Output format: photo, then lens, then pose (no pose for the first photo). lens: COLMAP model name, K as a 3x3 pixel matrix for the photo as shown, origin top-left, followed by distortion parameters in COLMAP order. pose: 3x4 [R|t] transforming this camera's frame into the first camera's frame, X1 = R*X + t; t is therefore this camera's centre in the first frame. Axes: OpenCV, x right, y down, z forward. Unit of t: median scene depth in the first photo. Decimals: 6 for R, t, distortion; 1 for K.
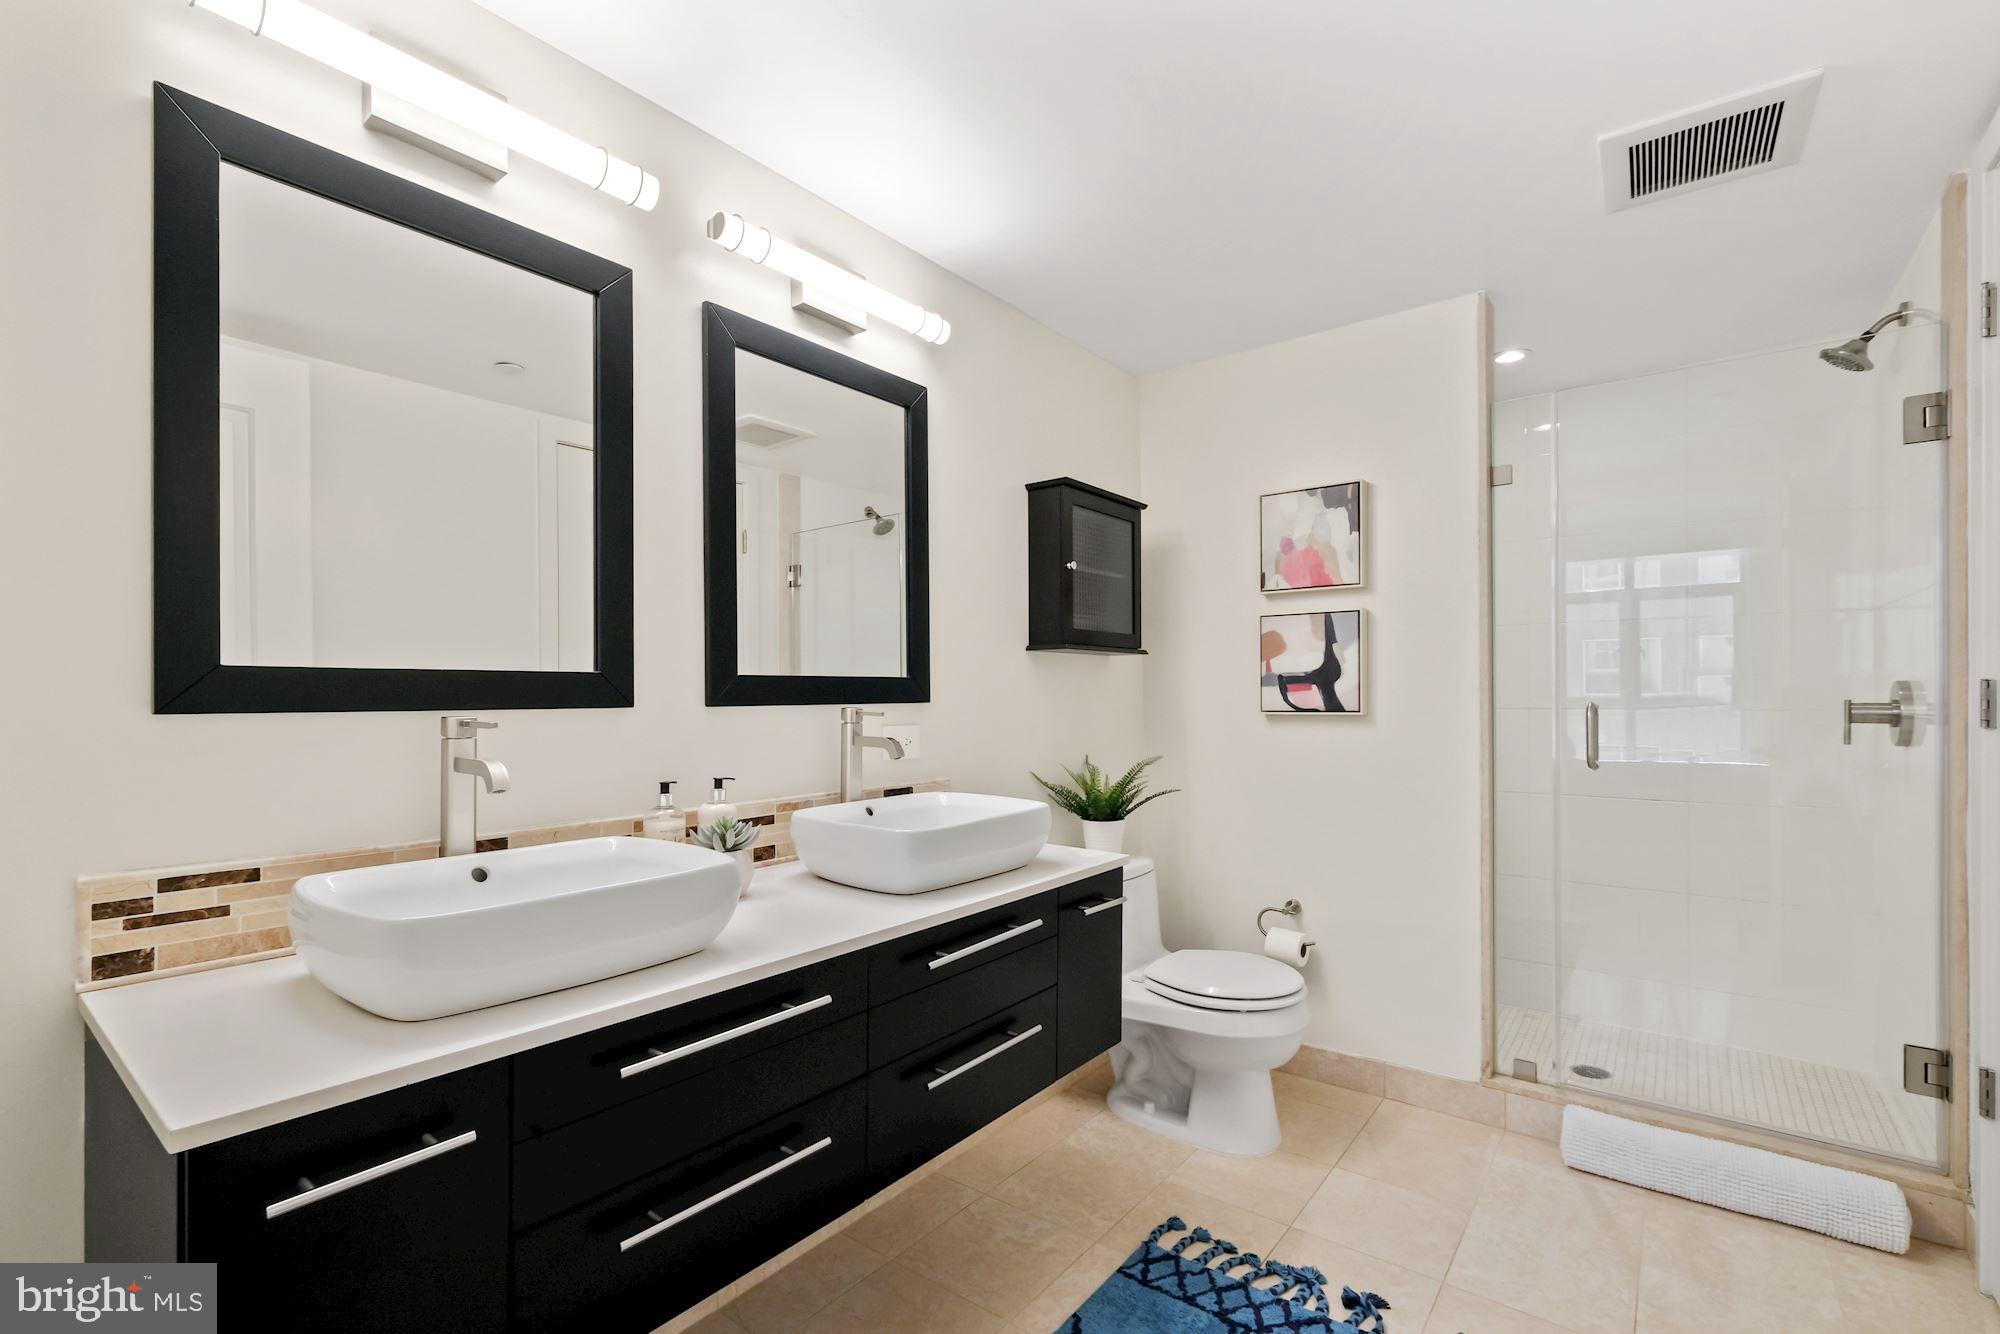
lens RADIAL K [[877.6, 0, 1006.8], [0, 877.6, 682.7], [0, 0, 1]] dist [-0.001795, -0.000417]
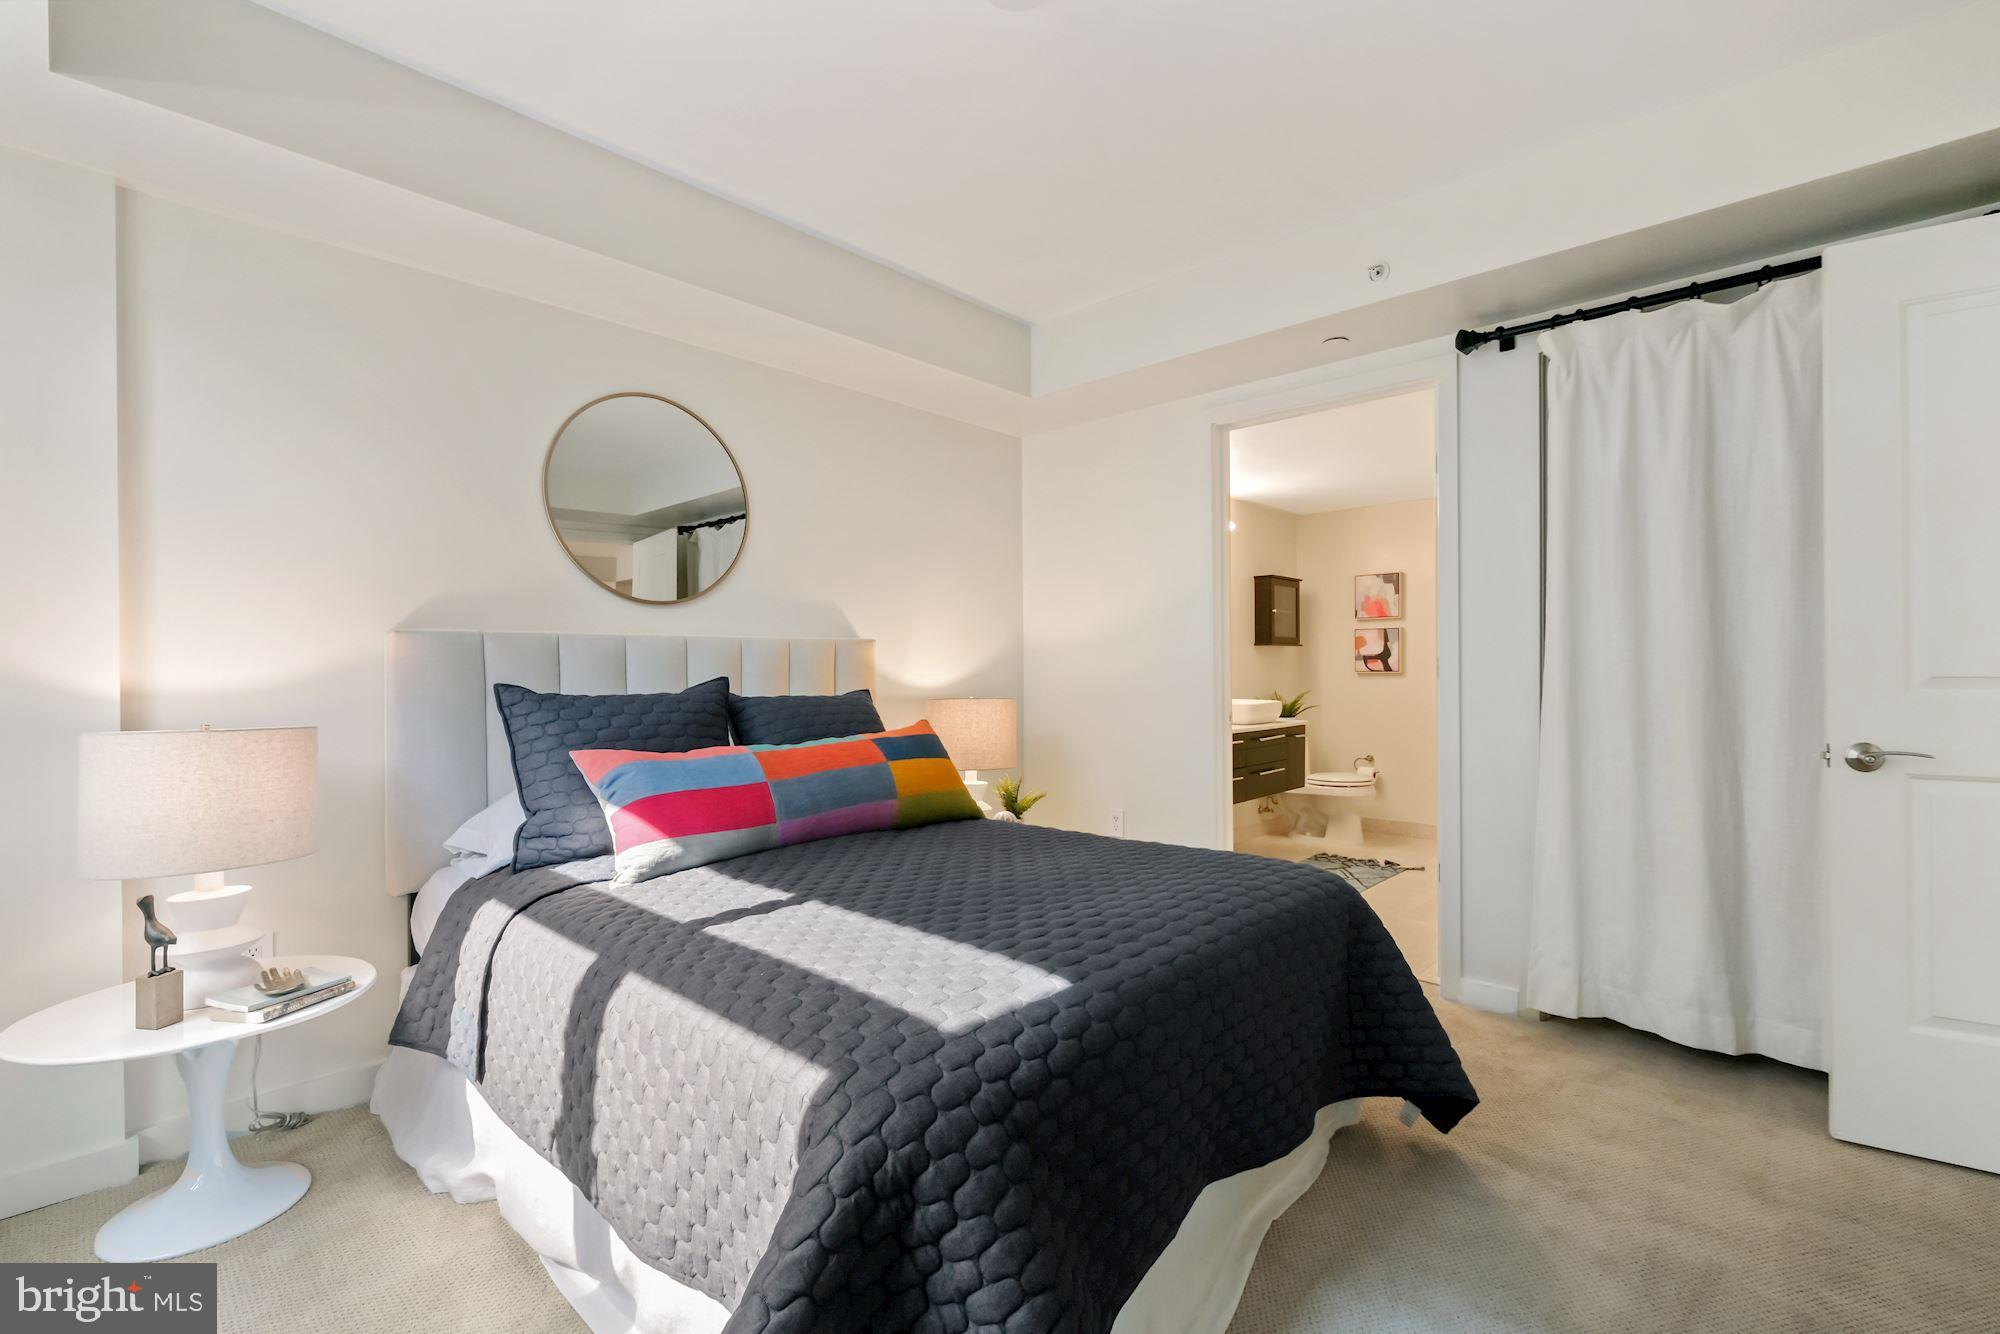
lens RADIAL K [[877.6, 0, 998.8], [0, 877.6, 666.5], [0, 0, 1]] dist [-0.001795, -0.000417]
pose [[0.994811, -0.002677, -0.101703, -0.410598], [0.003179, 0.999984, 0.004769, 0.005380], [0.101688, -0.005067, 0.994803, -1.398488]]
